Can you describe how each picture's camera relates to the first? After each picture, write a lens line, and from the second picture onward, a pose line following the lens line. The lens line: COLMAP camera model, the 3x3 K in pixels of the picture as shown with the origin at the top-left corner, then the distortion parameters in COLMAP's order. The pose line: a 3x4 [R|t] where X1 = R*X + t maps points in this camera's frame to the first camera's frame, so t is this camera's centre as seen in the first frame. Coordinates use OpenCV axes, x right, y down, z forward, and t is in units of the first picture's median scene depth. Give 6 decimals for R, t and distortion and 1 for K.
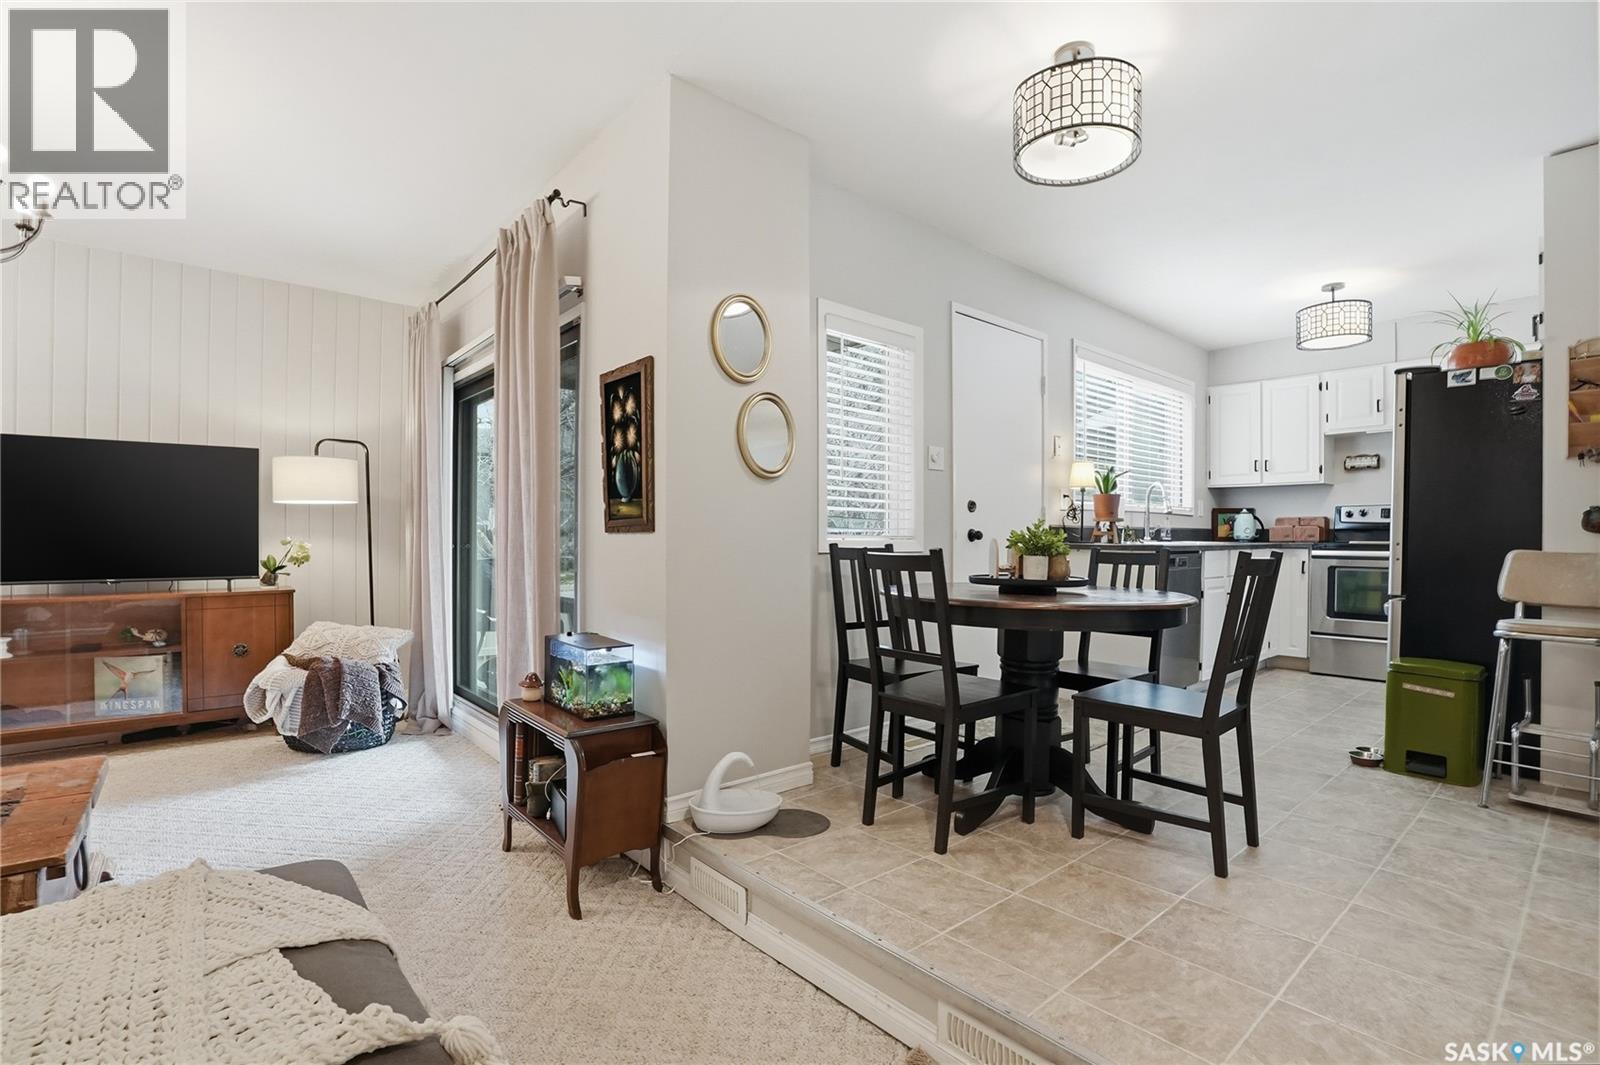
lens RADIAL K [[781.1, 0, 800.0], [0, 781.1, 532.5], [0, 0, 1]] dist [-0.003626, 0.011482]
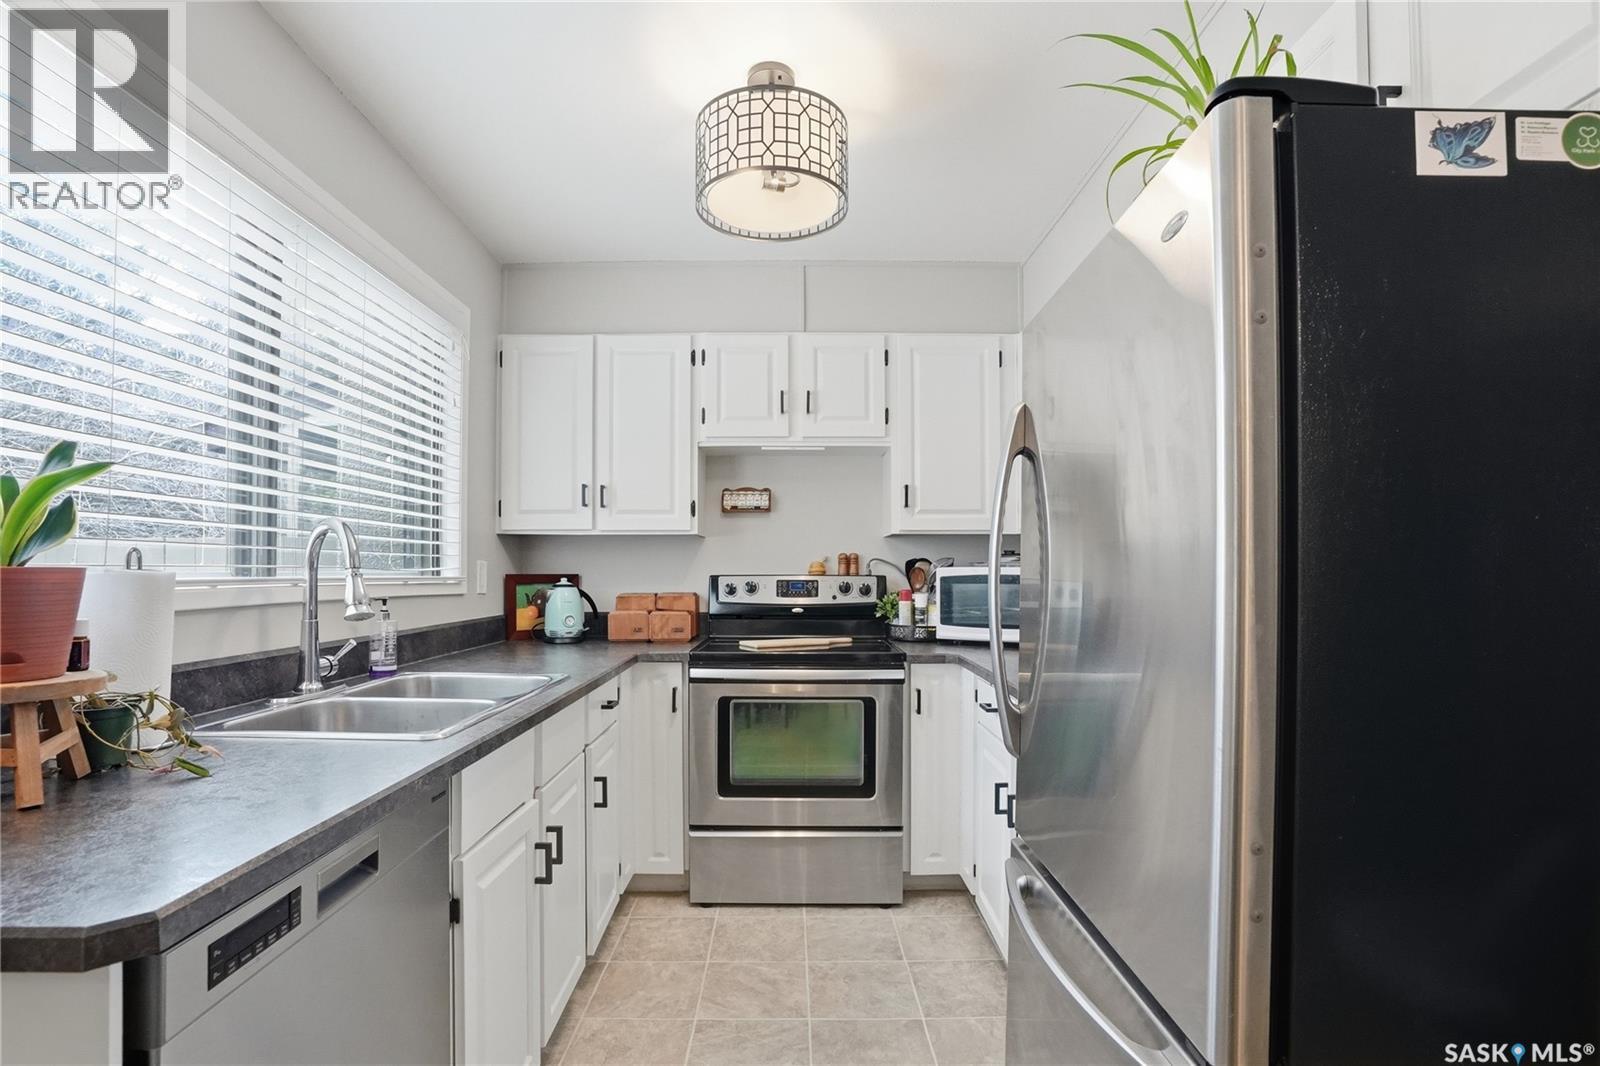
lens RADIAL K [[746.8, 0, 797.5], [0, 746.8, 559.0], [0, 0, 1]] dist [0.000272, 0.000003]
pose [[0.660576, 0.004882, 0.750743, 0.455517], [0.001561, 0.999968, -0.007876, -0.058211], [-0.750757, 0.006375, 0.660548, 0.847997]]
